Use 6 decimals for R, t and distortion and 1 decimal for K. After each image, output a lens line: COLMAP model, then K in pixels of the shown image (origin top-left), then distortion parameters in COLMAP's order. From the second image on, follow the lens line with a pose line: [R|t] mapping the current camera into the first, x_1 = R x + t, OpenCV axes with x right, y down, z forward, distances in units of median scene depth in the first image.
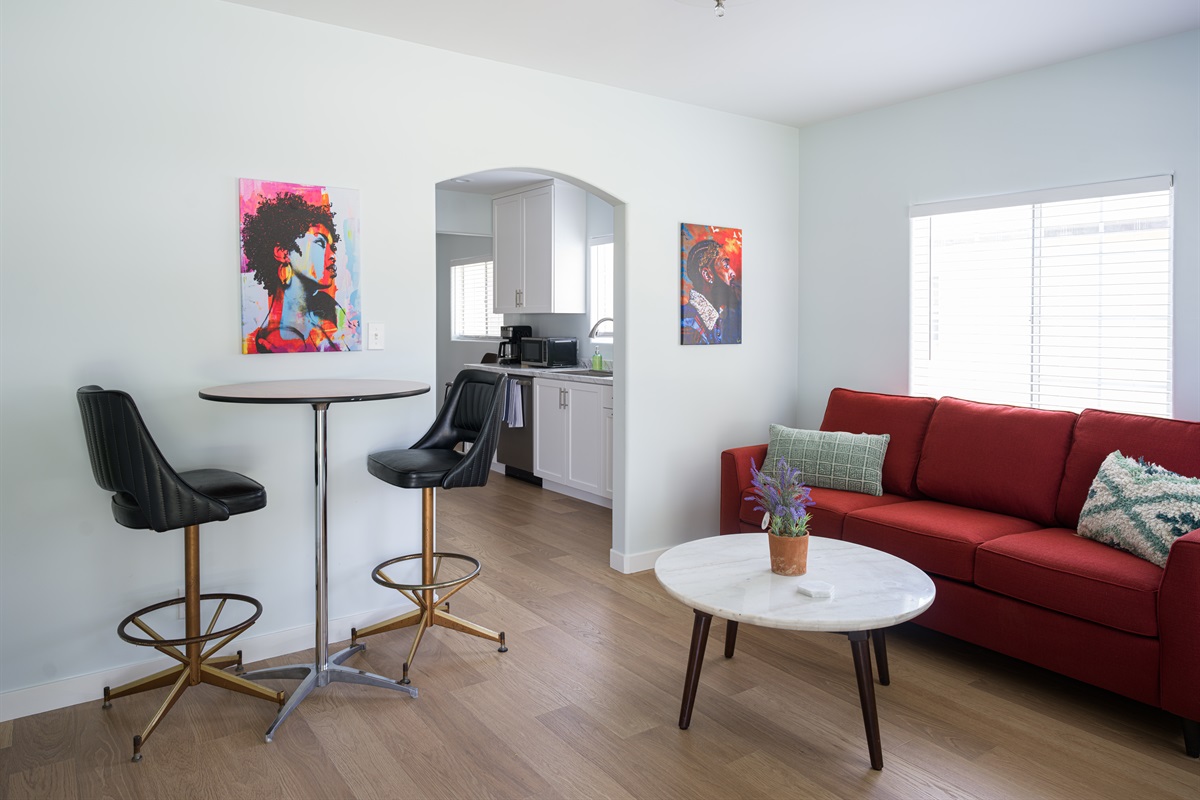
lens RADIAL K [[803.9, 0, 608.0], [0, 803.9, 357.5], [0, 0, 1]] dist [-0.008445, -0.003041]
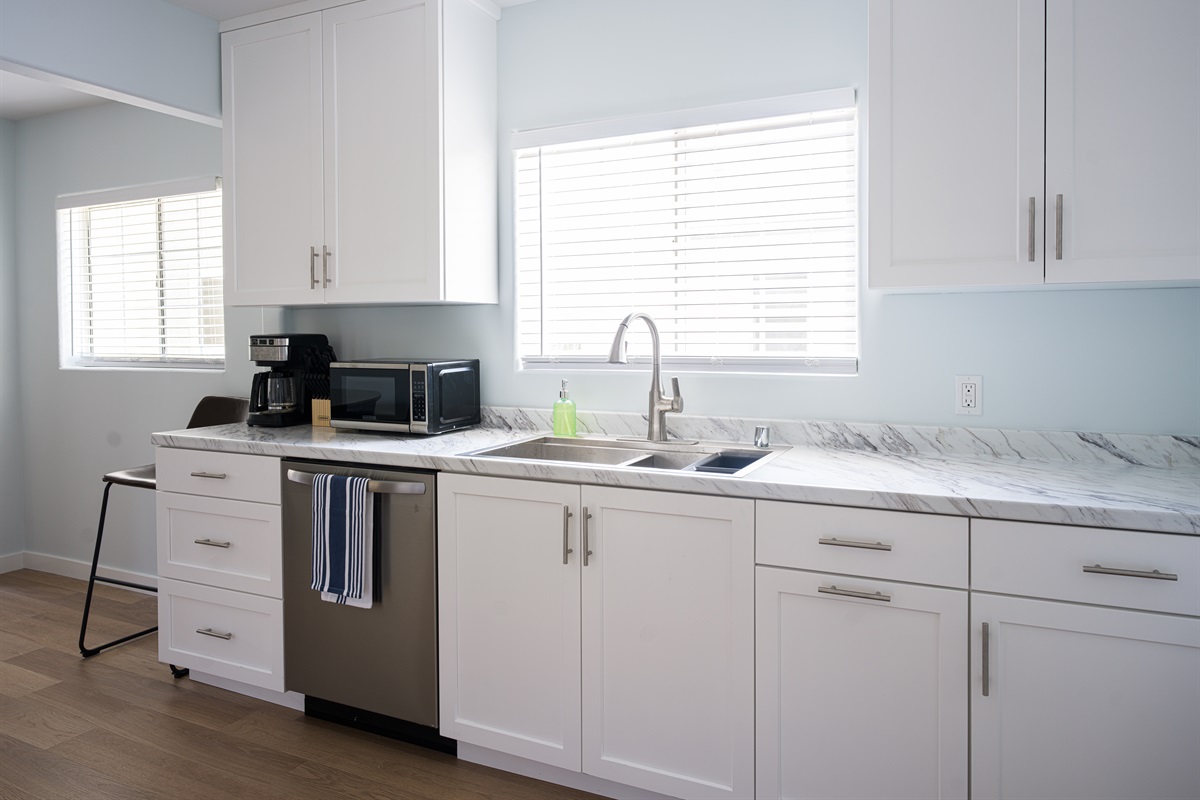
lens RADIAL K [[791.6, 0, 603.5], [0, 791.6, 343.7], [0, 0, 1]] dist [-0.002305, -0.001685]
pose [[0.875304, -0.015218, 0.483334, -0.180422], [0.028913, 0.999364, -0.020894, -0.021873], [-0.482708, 0.032263, 0.875187, 0.579123]]
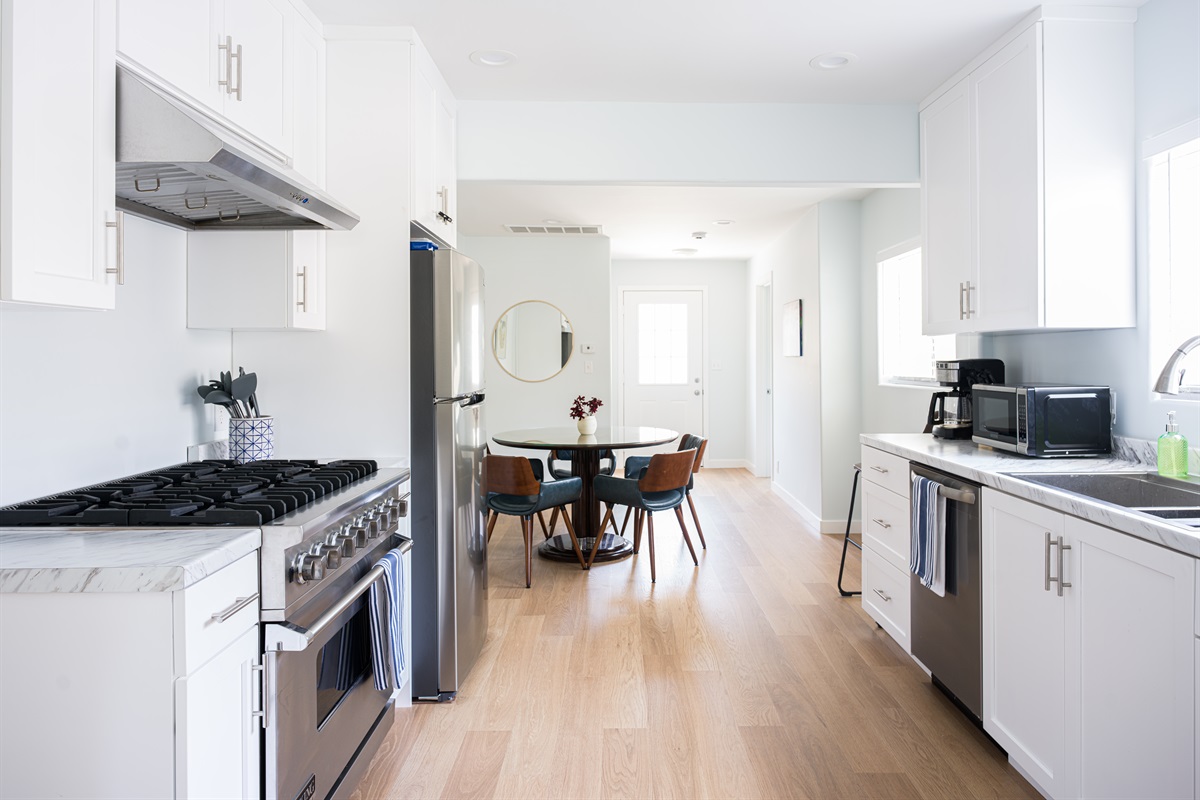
lens RADIAL K [[803.9, 0, 608.0], [0, 803.9, 357.5], [0, 0, 1]] dist [-0.008445, -0.003041]
pose [[0.808820, -0.010277, -0.587967, -0.006200], [-0.015890, 0.999100, -0.039322, -0.018874], [0.587842, 0.041147, 0.807928, 0.504954]]
